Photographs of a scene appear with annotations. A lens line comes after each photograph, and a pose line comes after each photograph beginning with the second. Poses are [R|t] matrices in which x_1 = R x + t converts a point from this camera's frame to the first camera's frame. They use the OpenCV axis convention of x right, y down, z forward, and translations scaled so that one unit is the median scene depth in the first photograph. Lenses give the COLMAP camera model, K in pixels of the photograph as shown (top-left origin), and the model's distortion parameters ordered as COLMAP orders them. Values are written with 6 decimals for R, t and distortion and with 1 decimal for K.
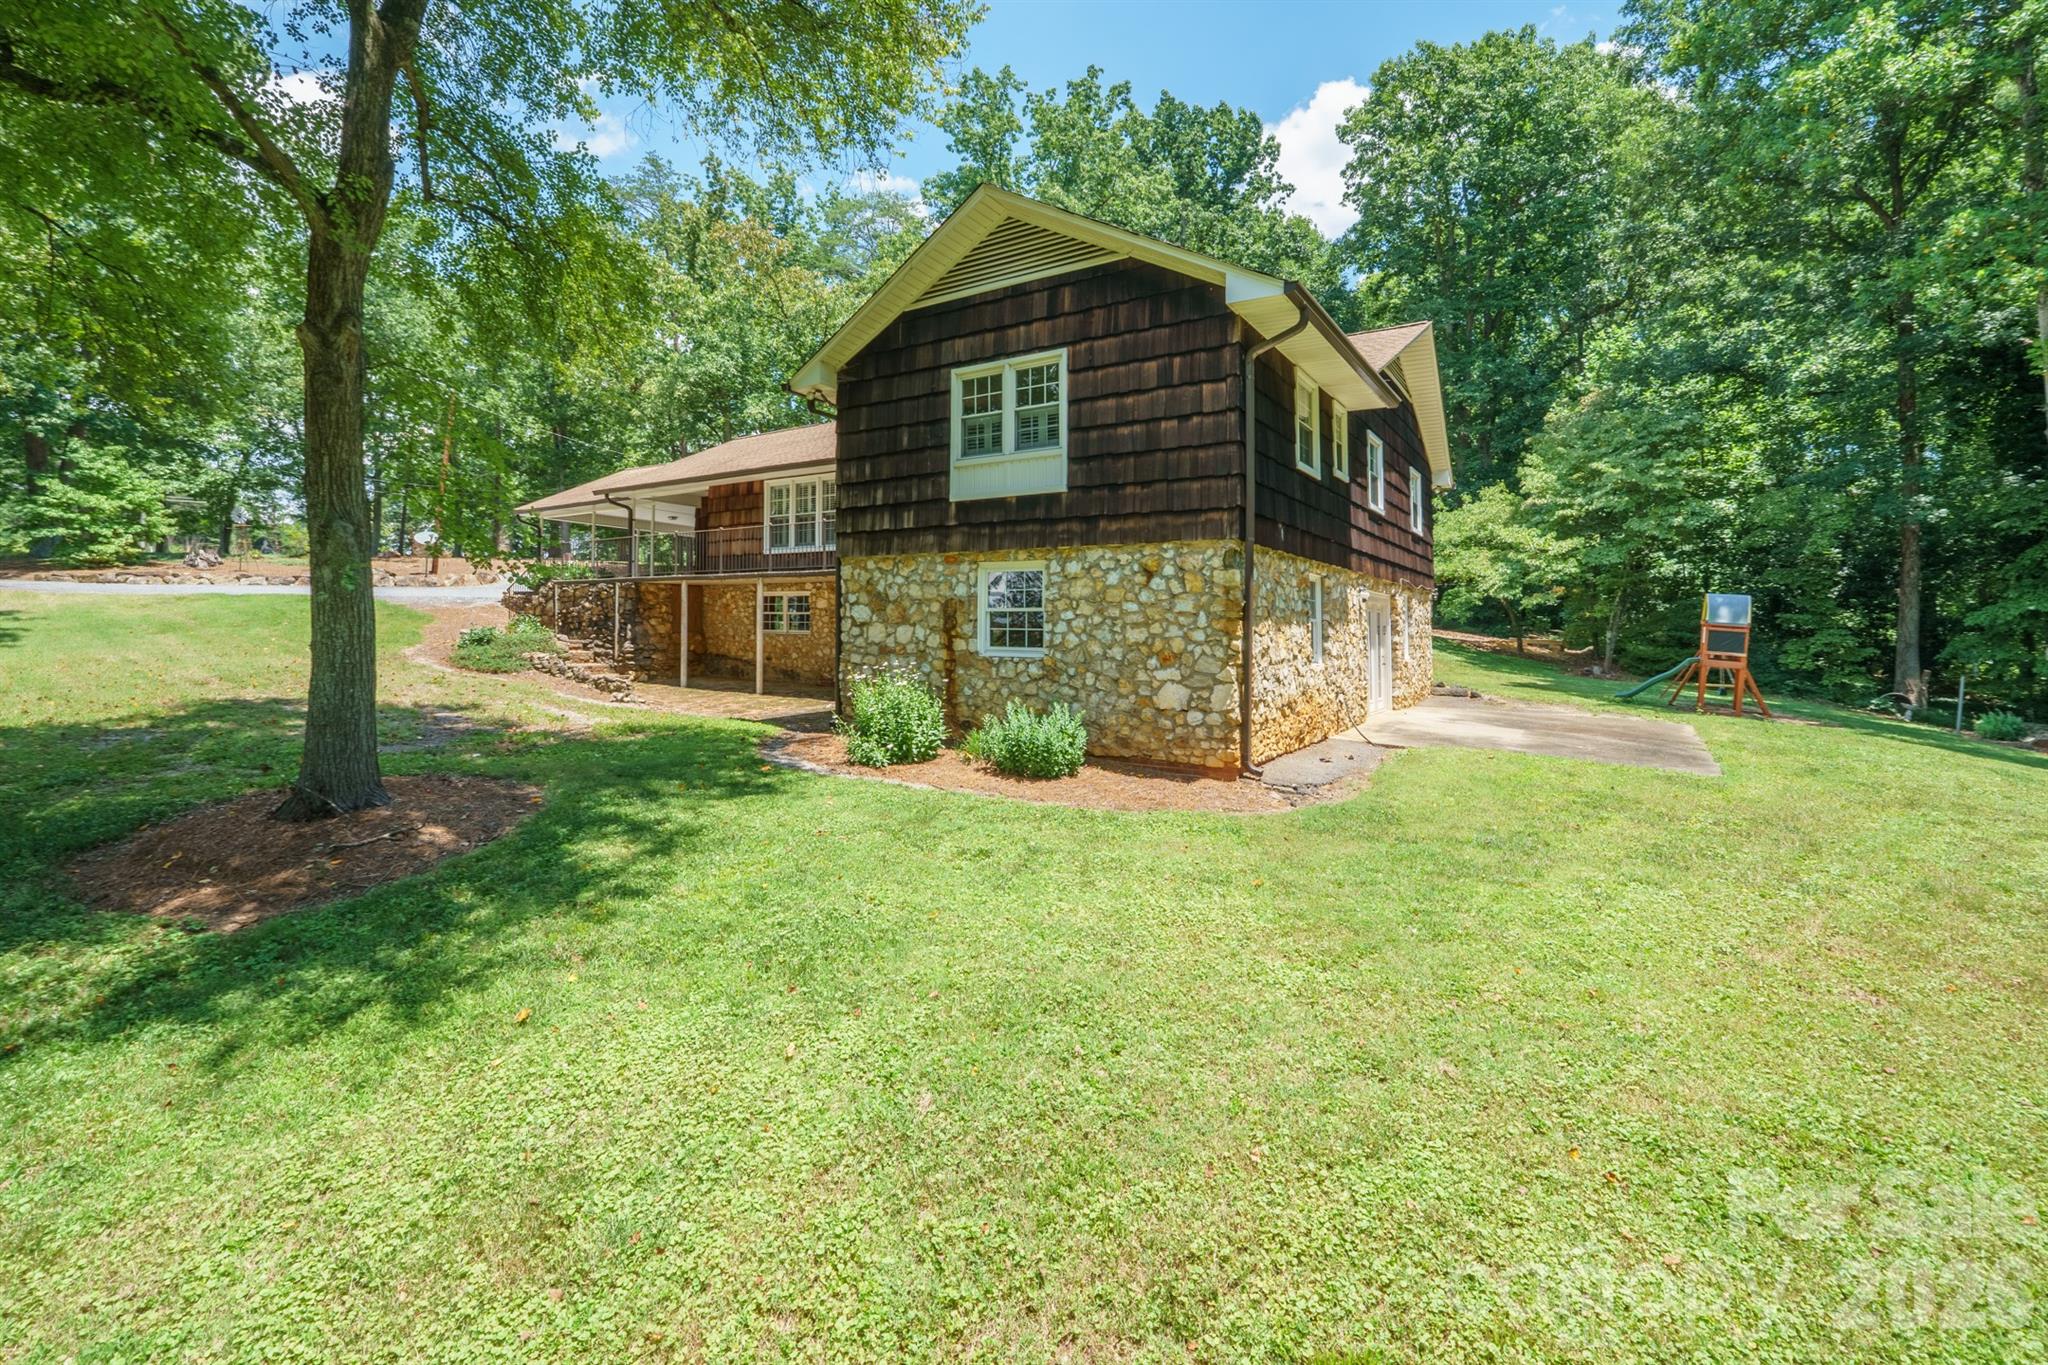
lens RADIAL K [[874.3, 0, 1002.5], [0, 874.3, 616.9], [0, 0, 1]] dist [-0.005432, -0.000075]
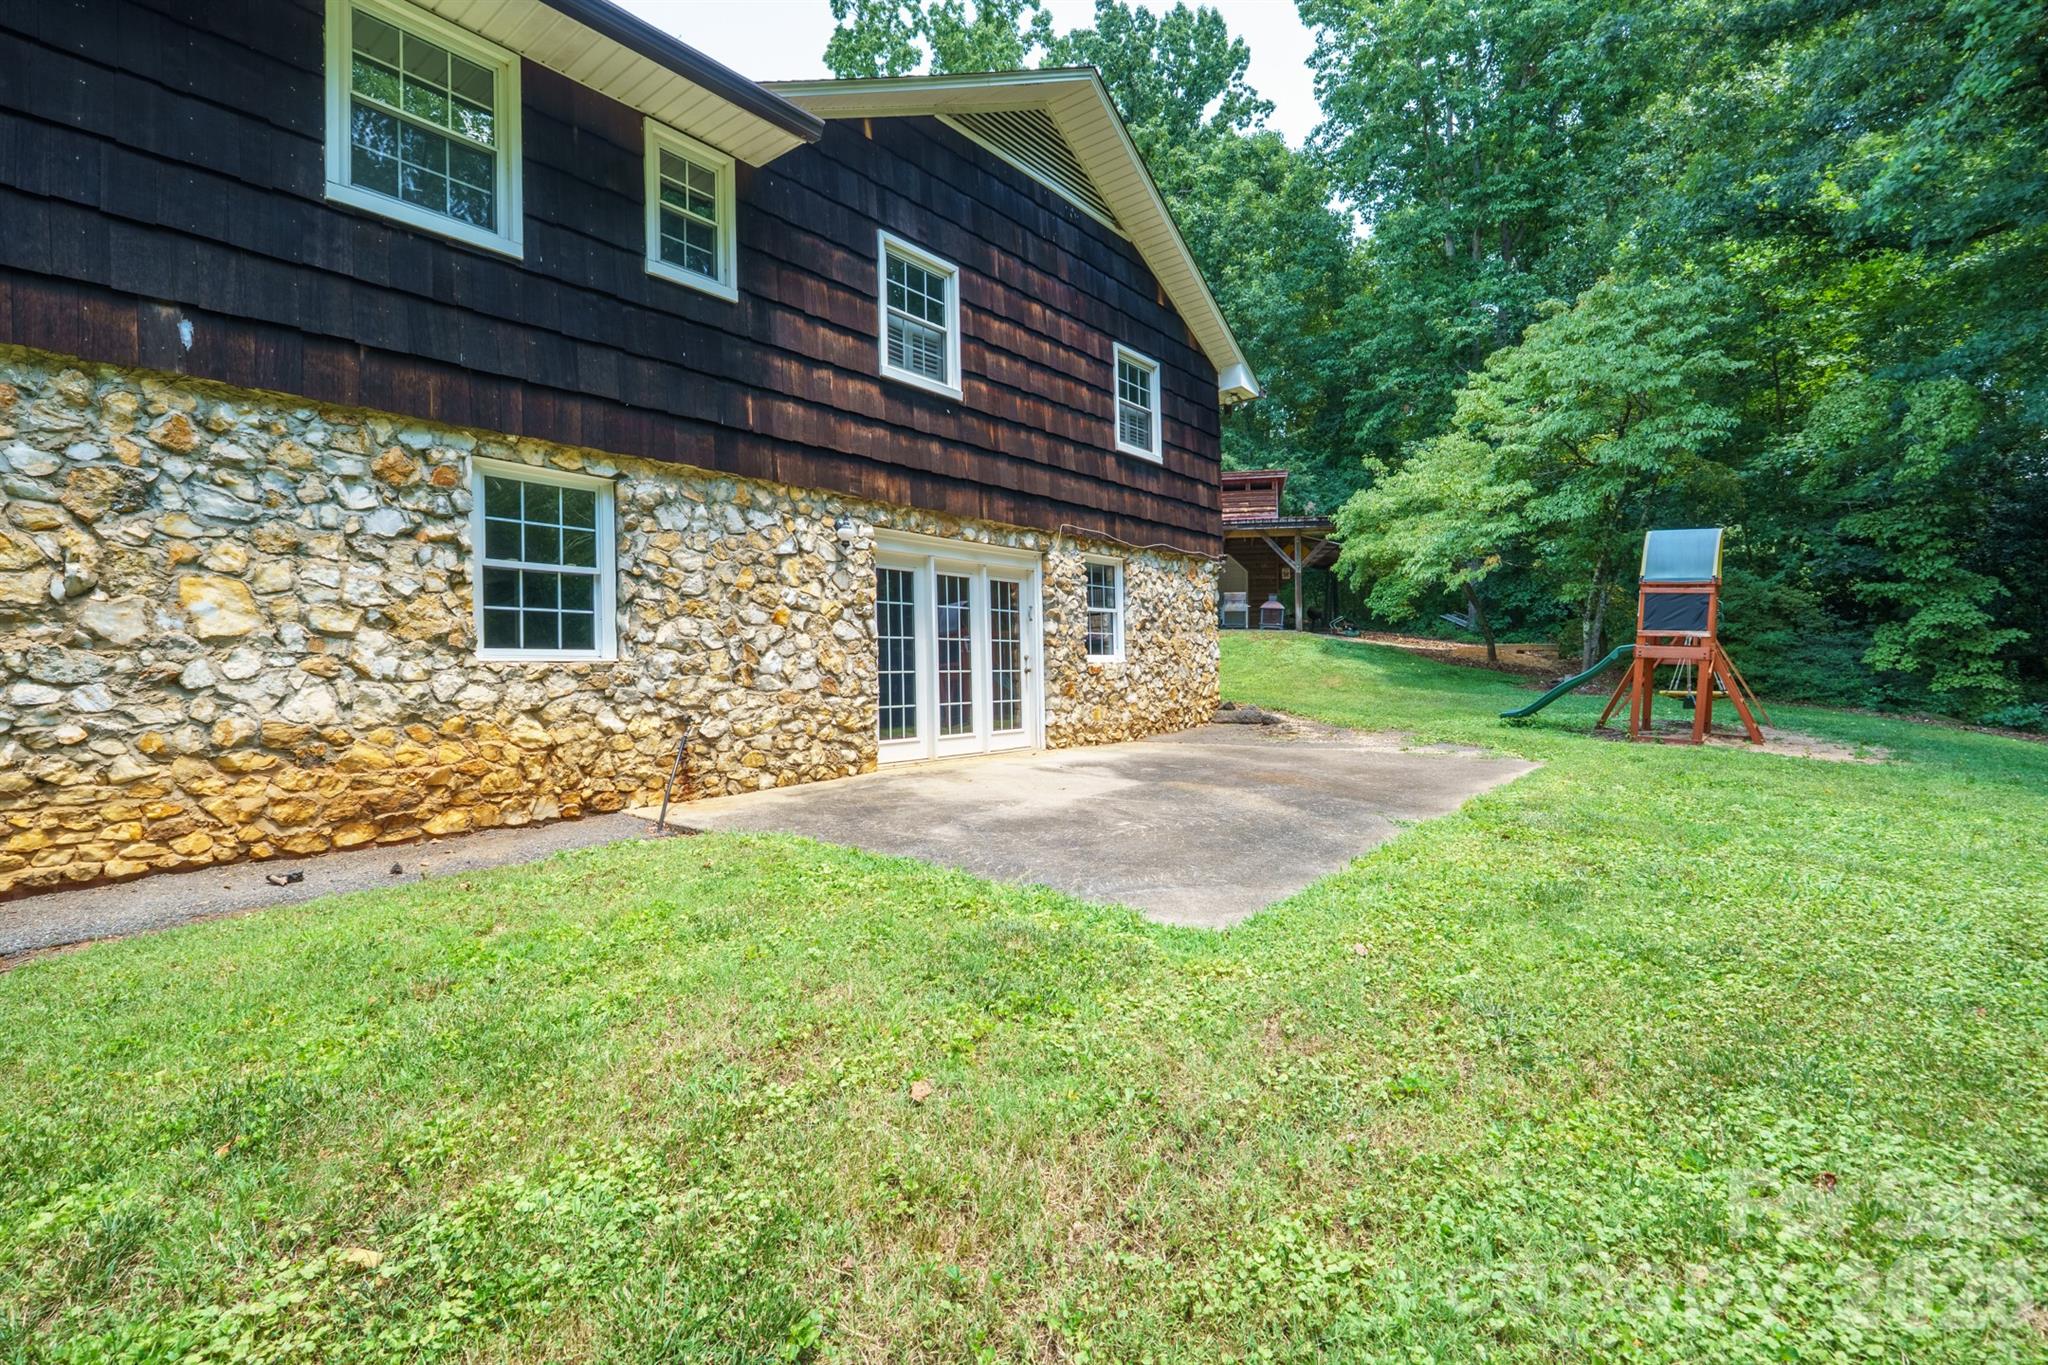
lens RADIAL K [[874.2, 0, 1008.2], [0, 874.2, 698.9], [0, 0, 1]] dist [-0.002458, -0.000550]
pose [[0.993192, -0.026270, -0.113491, 0.680408], [0.031606, 0.998465, 0.045477, 0.065009], [0.112122, -0.048754, 0.992498, 0.569979]]
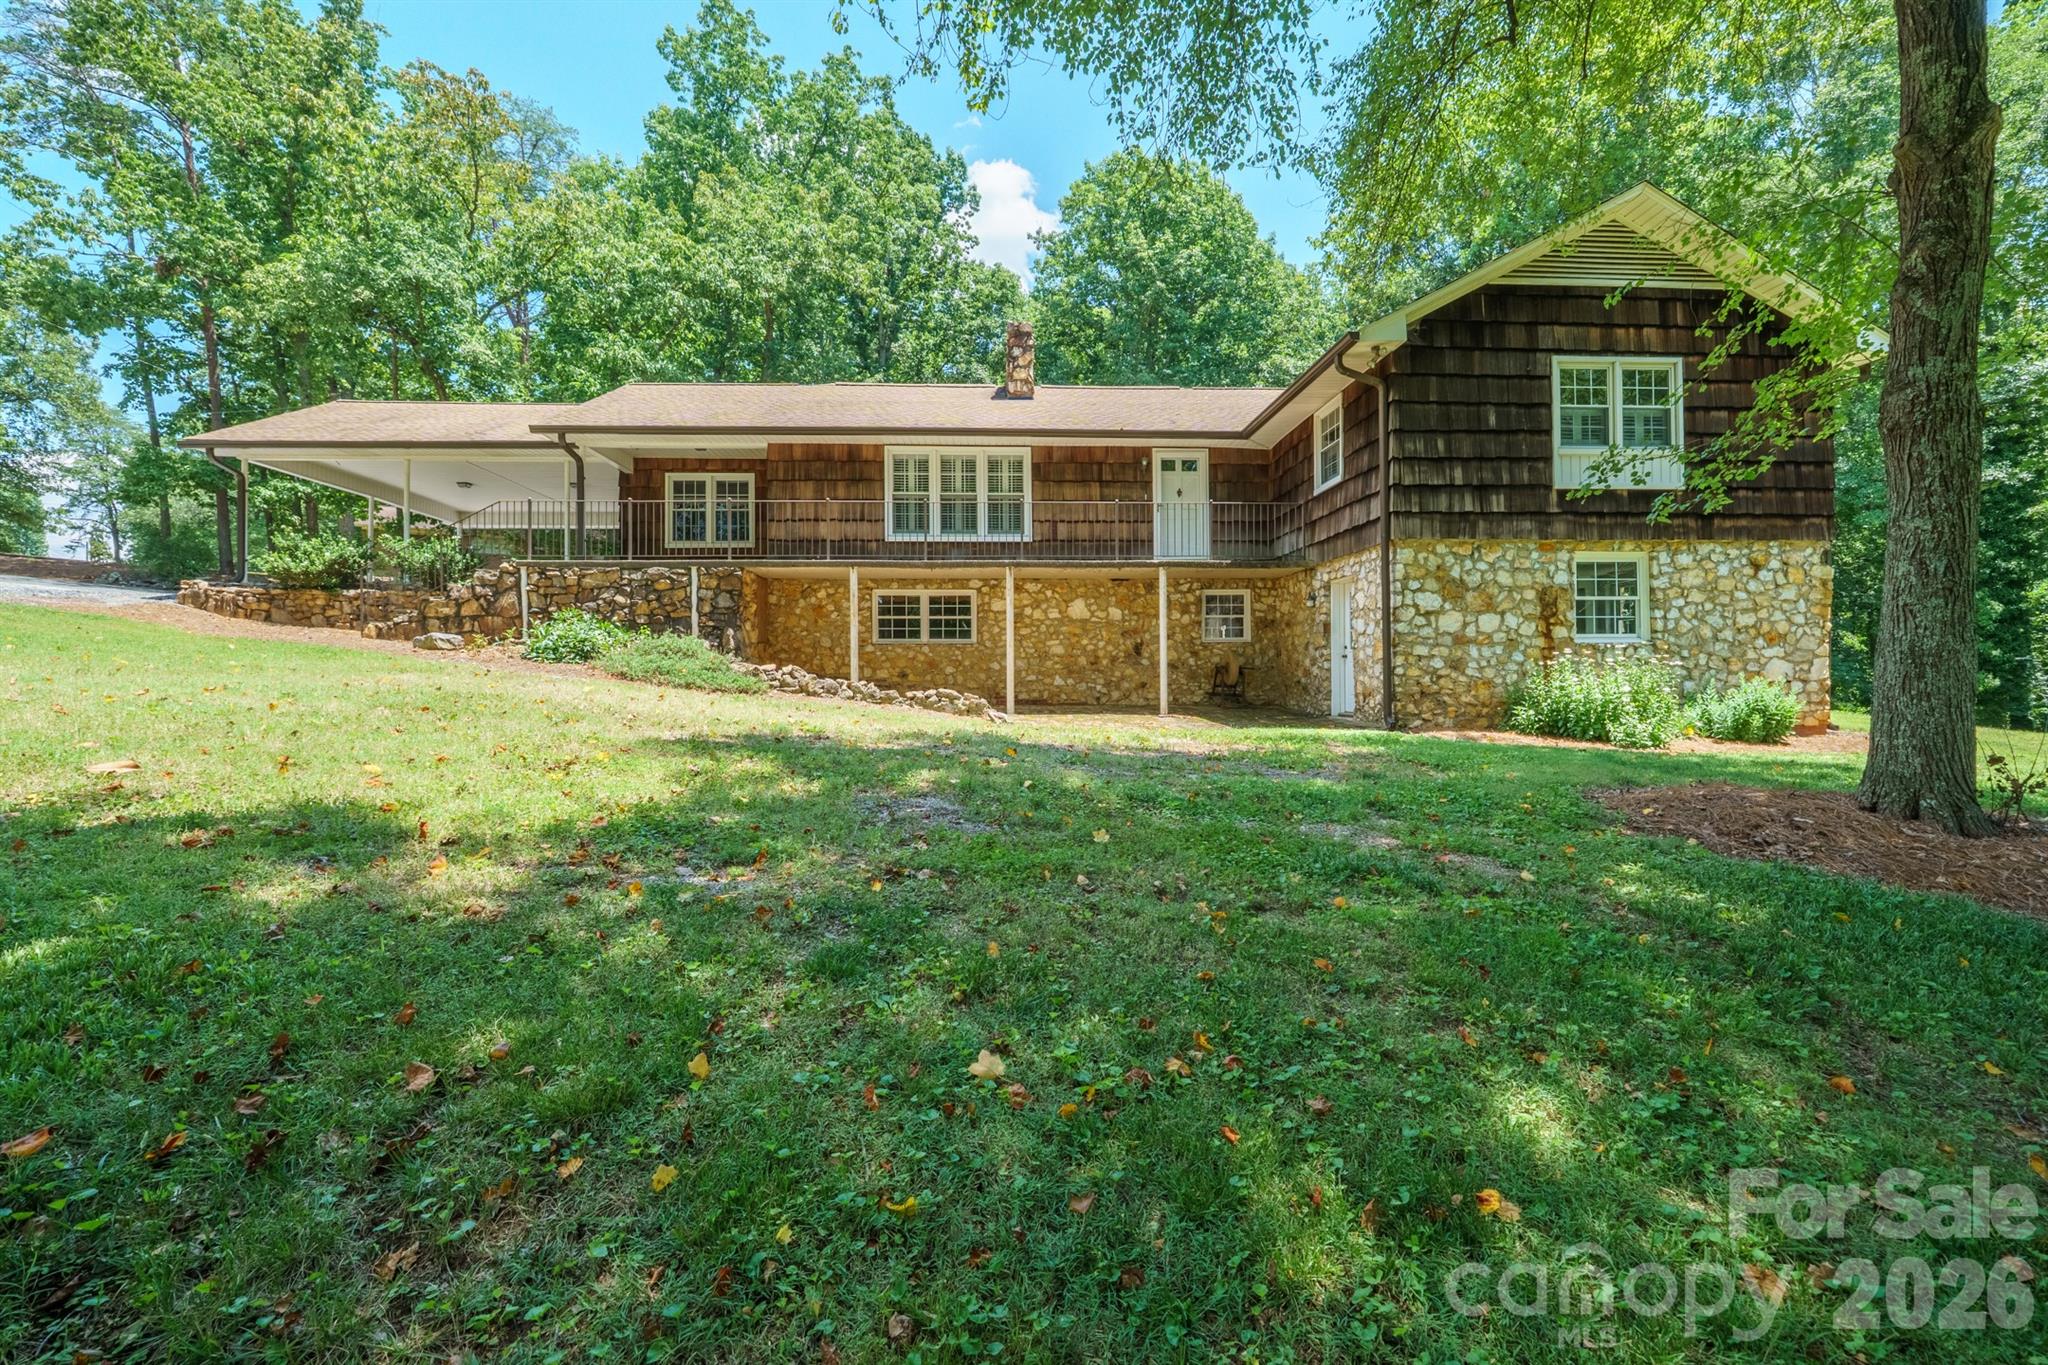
lens RADIAL K [[874.3, 0, 1013.0], [0, 874.3, 670.1], [0, 0, 1]] dist [-0.005432, -0.000075]
pose [[0.806795, -0.011888, 0.590712, -1.125819], [0.006120, 0.999912, 0.011765, 0.058593], [-0.590800, -0.005877, 0.806796, 0.550667]]
